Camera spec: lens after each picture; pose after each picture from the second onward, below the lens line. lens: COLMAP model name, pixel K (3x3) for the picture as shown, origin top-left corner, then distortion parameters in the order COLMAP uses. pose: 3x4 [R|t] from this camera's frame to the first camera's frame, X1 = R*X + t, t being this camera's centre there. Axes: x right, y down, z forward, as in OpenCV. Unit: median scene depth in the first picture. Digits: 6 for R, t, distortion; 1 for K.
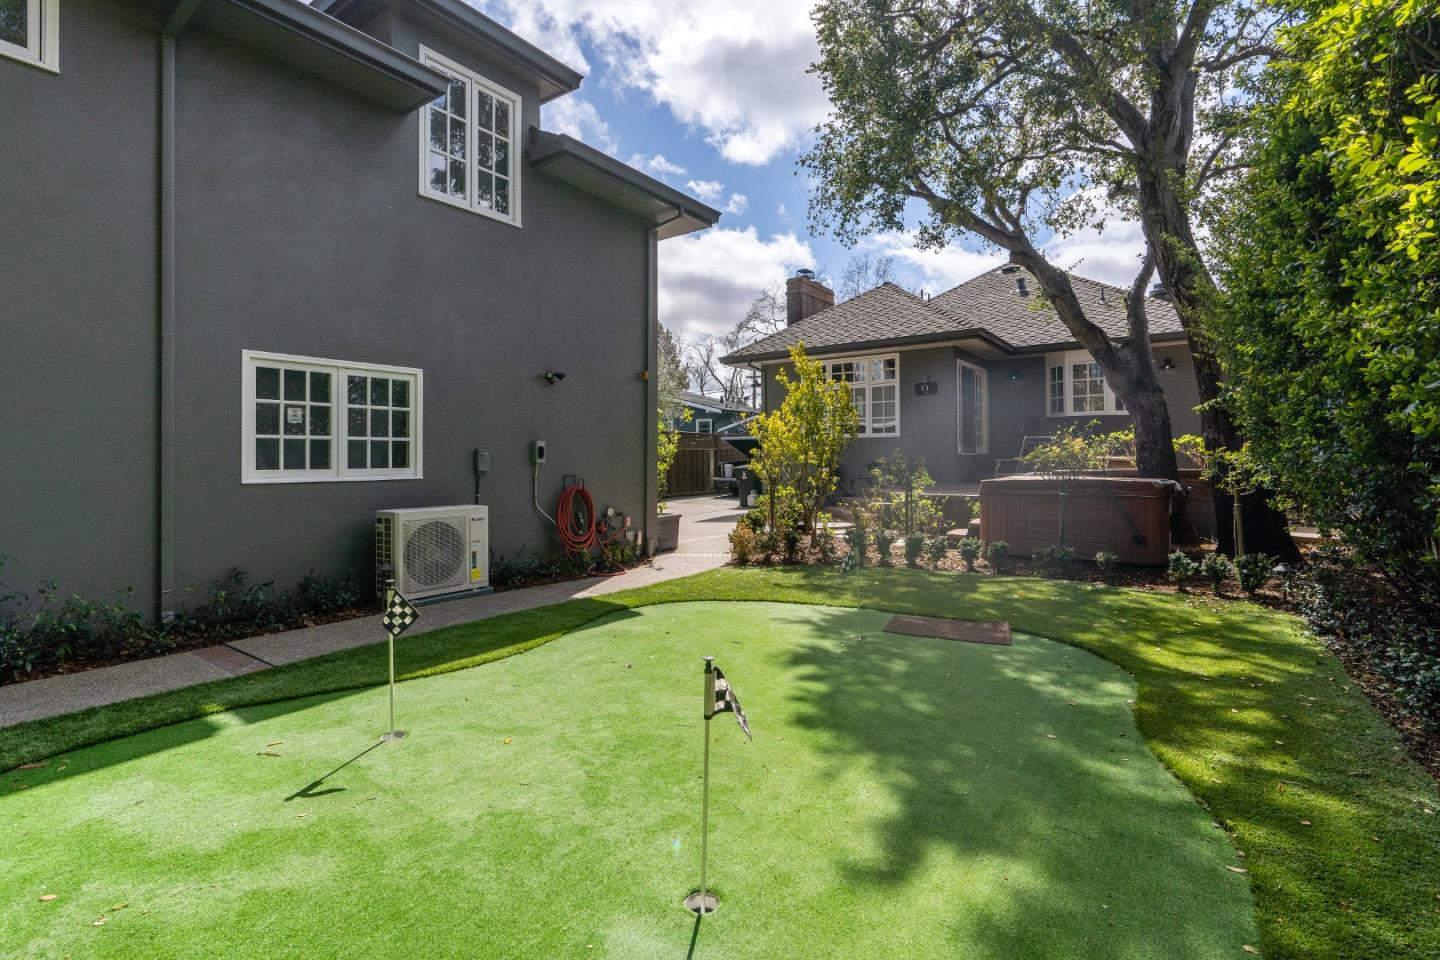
lens RADIAL K [[658.5, 0, 721.8], [0, 658.5, 470.7], [0, 0, 1]] dist [-0.005185, 0.000122]
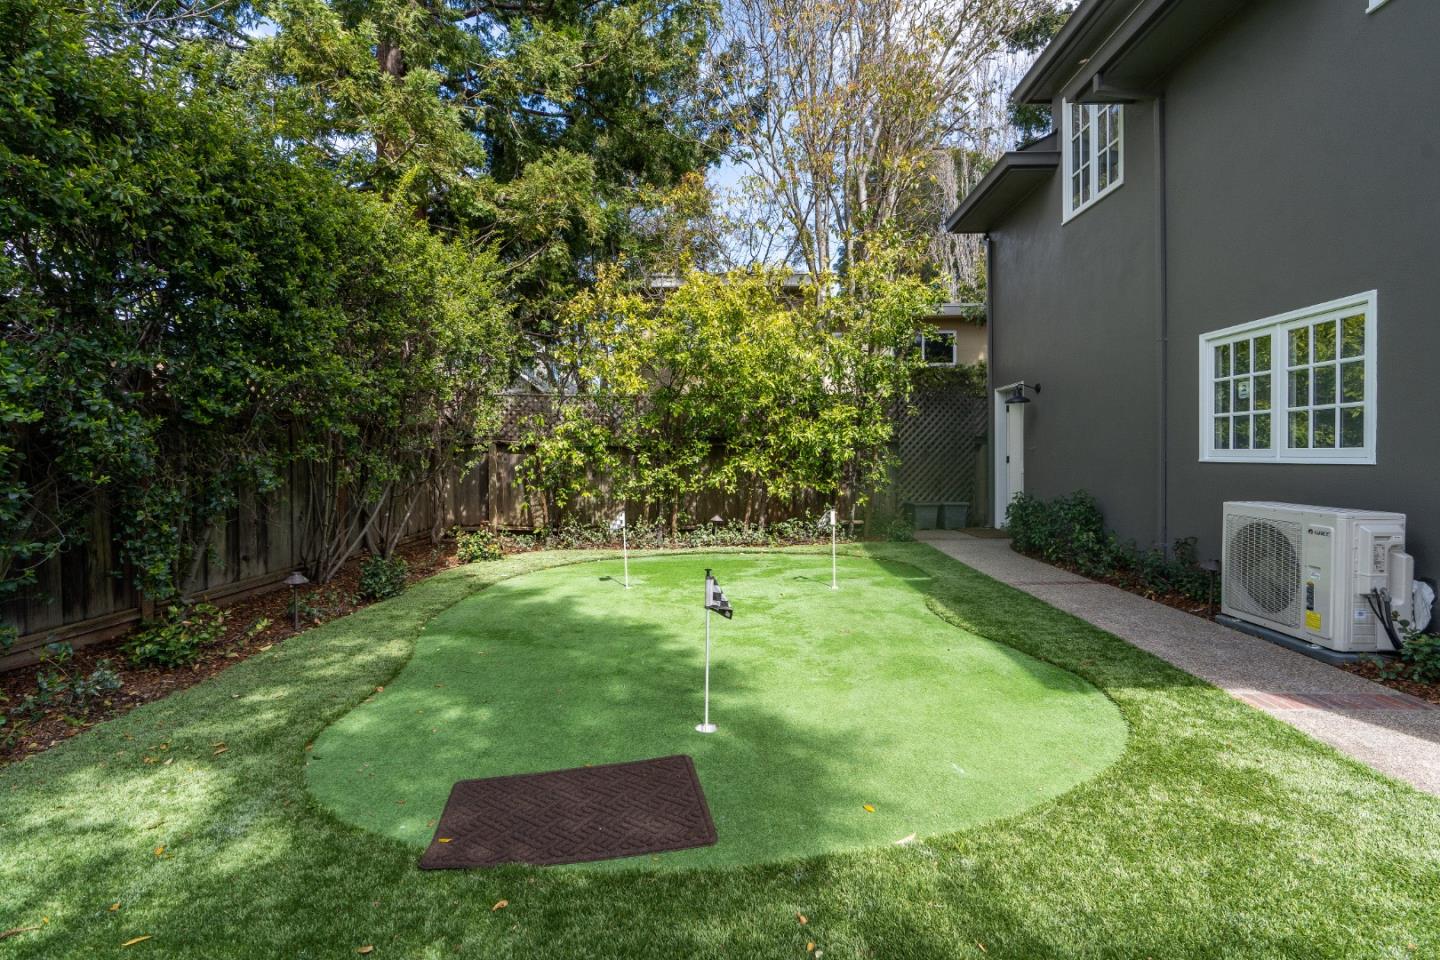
lens RADIAL K [[716.8, 0, 722.1], [0, 716.8, 471.1], [0, 0, 1]] dist [-0.005046, 0.001101]
pose [[-0.822796, 0.019974, -0.567985, 0.510731], [-0.000795, 0.999341, 0.036296, -0.006169], [0.568336, 0.030316, -0.822238, 1.383166]]
